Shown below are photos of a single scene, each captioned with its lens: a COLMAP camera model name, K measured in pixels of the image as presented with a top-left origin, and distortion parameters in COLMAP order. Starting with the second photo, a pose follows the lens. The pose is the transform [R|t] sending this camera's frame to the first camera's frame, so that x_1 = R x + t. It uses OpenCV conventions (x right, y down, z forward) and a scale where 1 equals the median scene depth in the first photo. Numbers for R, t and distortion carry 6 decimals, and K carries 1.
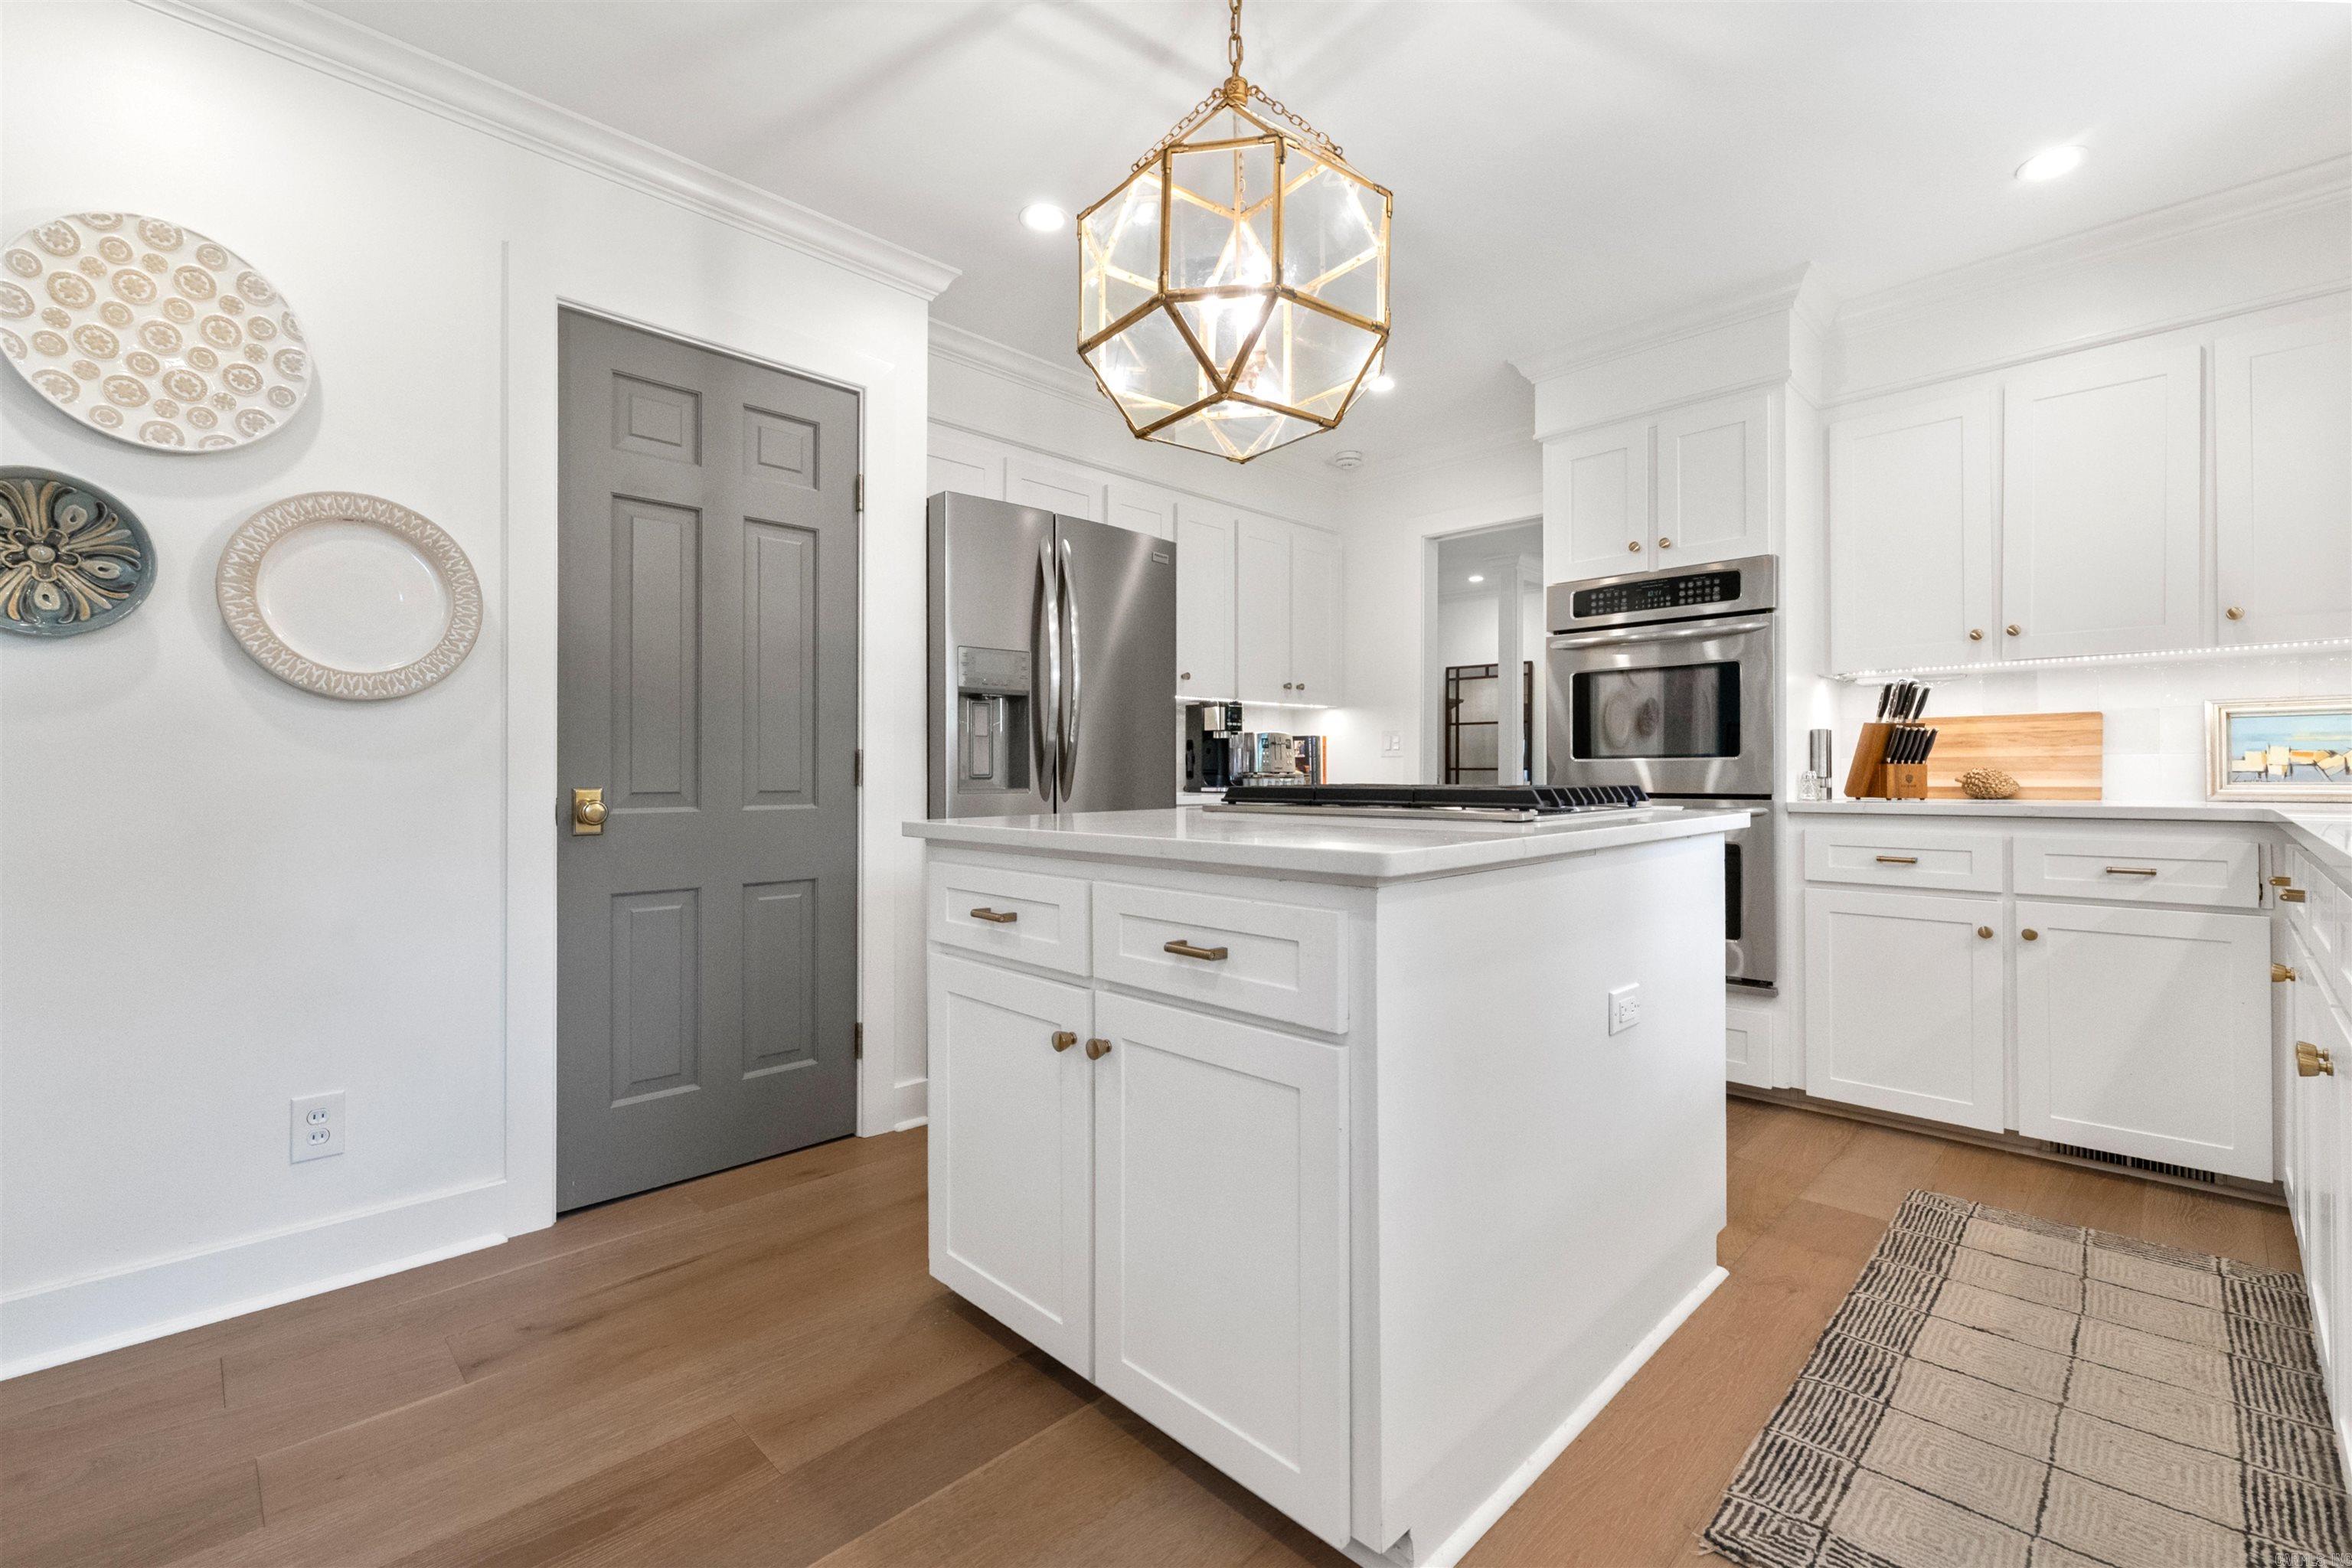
lens RADIAL K [[979.7, 0, 1185.0], [0, 979.7, 779.0], [0, 0, 1]] dist [0.006551, -0.005061]
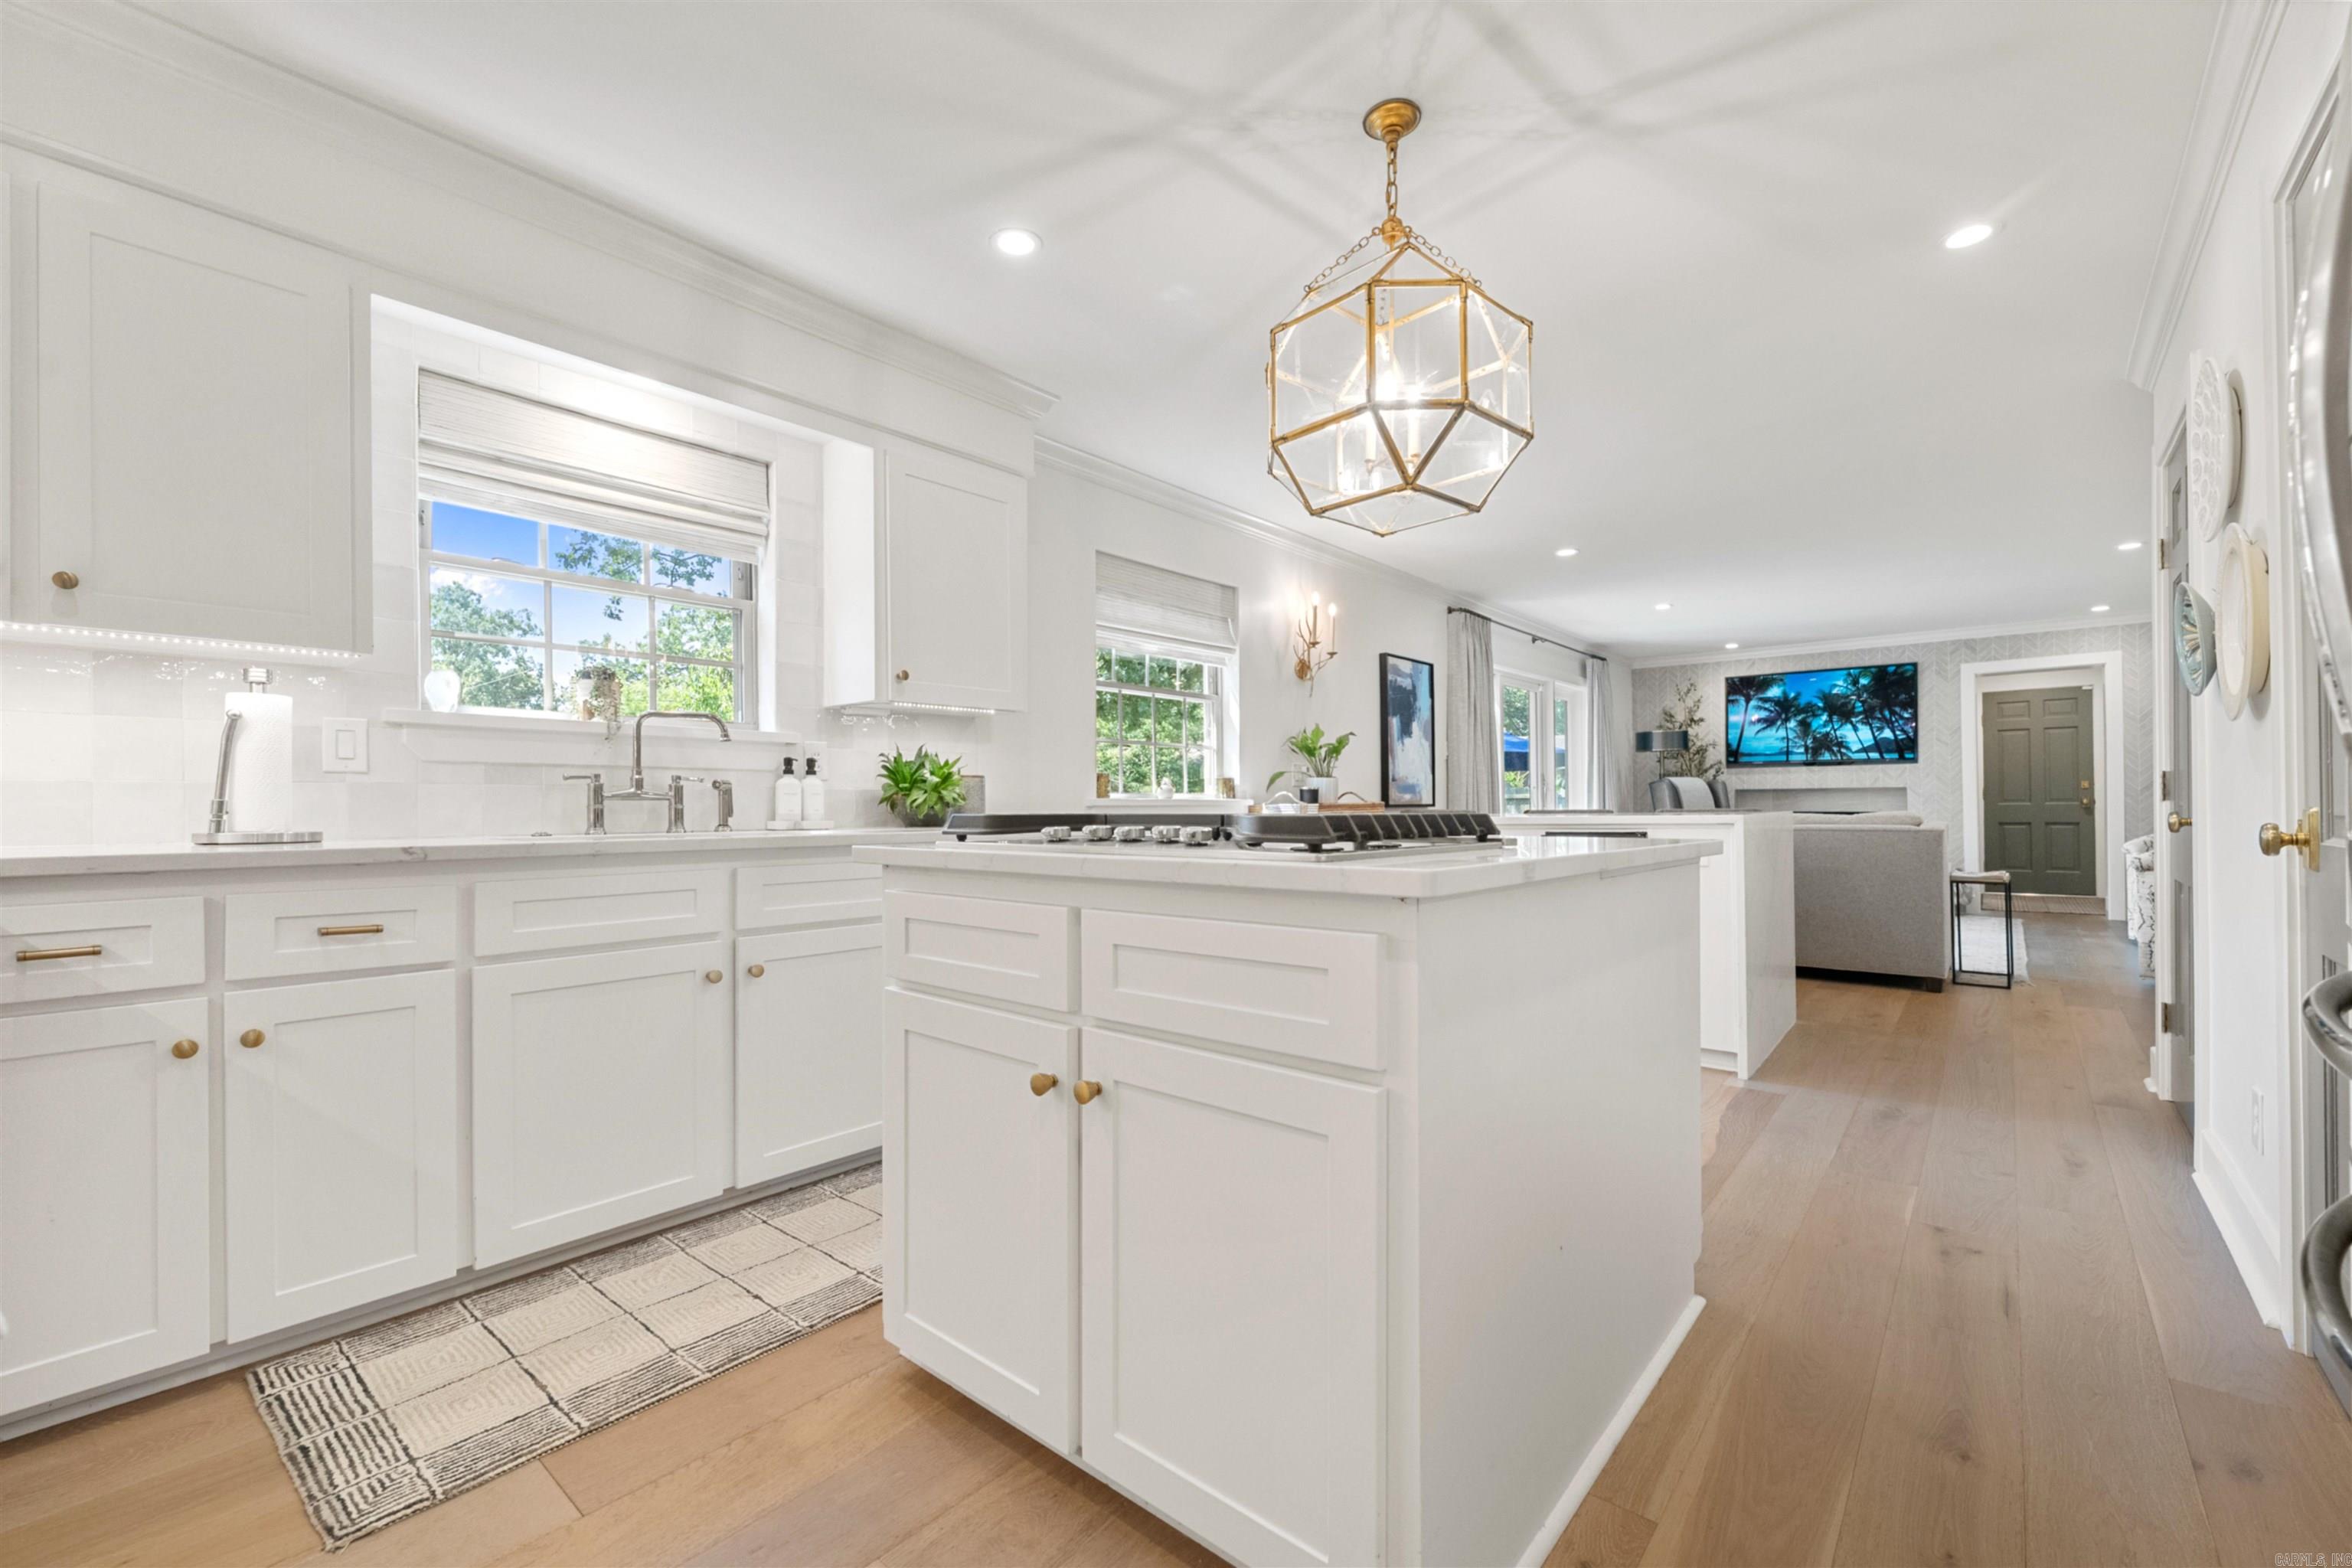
lens RADIAL K [[979.7, 0, 1173.6], [0, 979.7, 808.1], [0, 0, 1]] dist [0.006551, -0.005061]
pose [[-0.995930, 0.010010, -0.089572, 0.375942], [0.009499, 0.999936, 0.006132, -0.000817], [0.089628, 0.005257, -0.995961, 1.901635]]
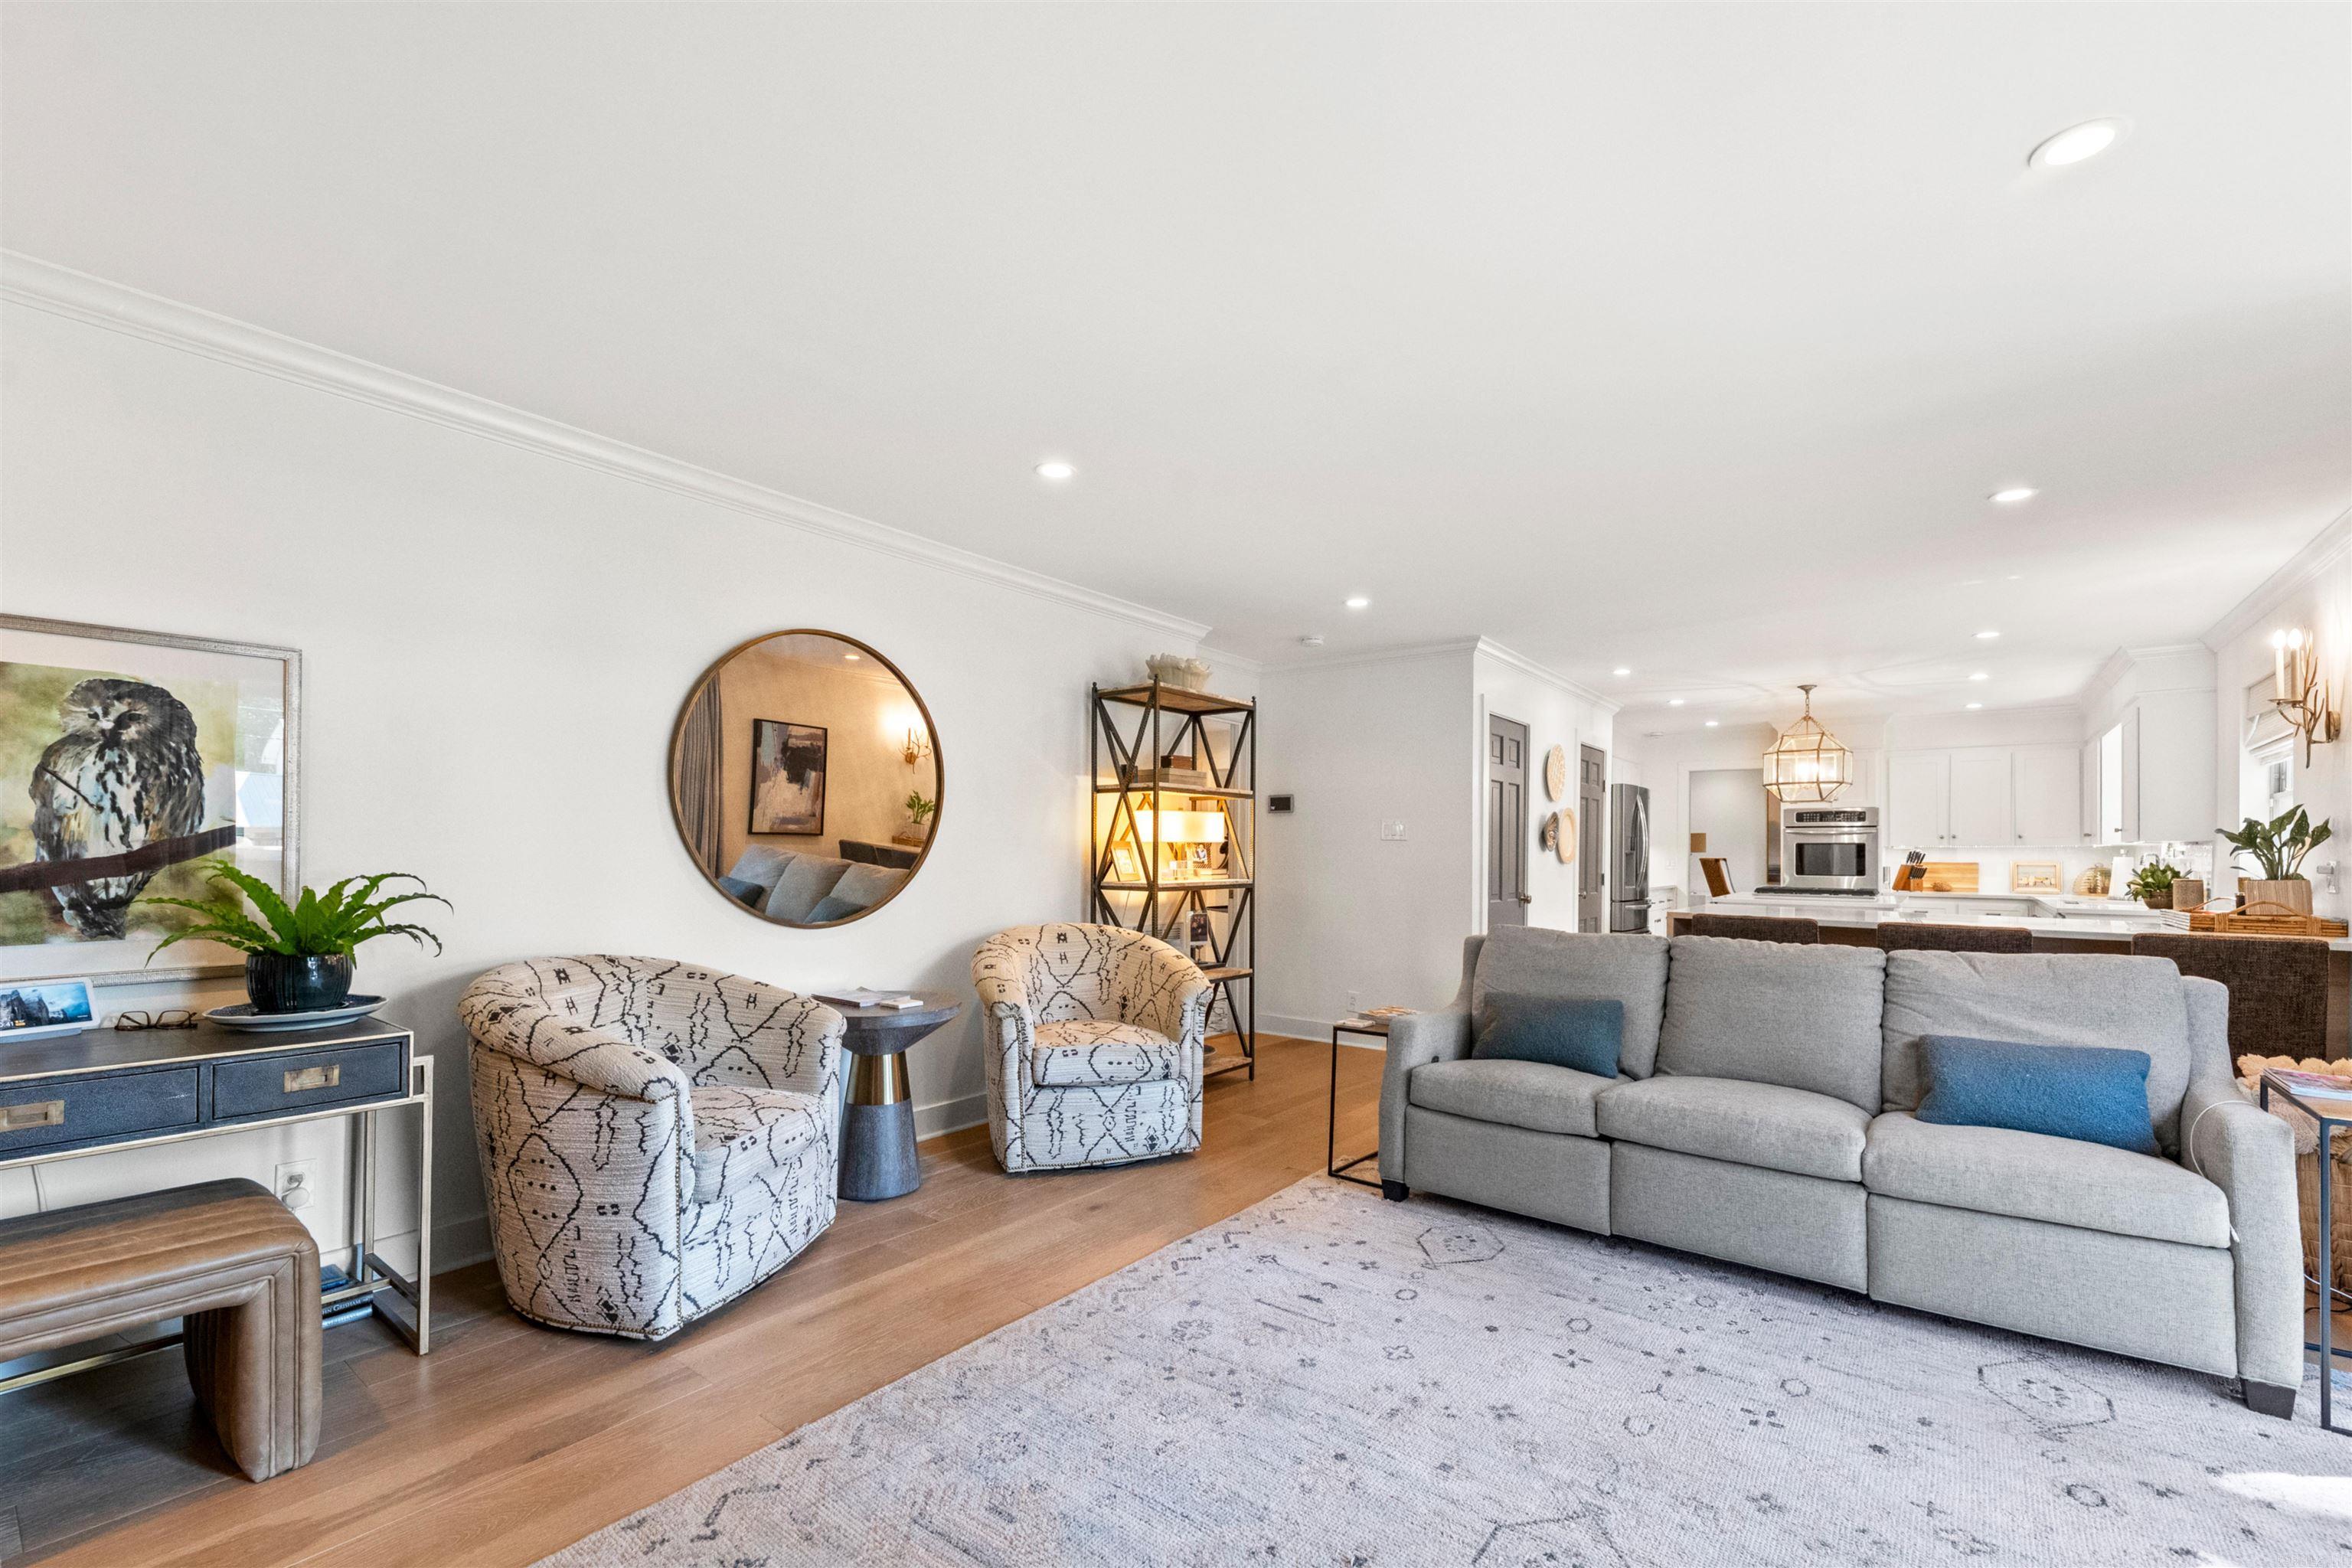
lens RADIAL K [[979.7, 0, 1177.8], [0, 979.7, 847.3], [0, 0, 1]] dist [0.006551, -0.005061]
pose [[0.990944, 0.010800, 0.133842, -2.692102], [-0.009588, 0.999907, -0.009695, -0.089454], [-0.133934, 0.008323, 0.990955, -2.340291]]
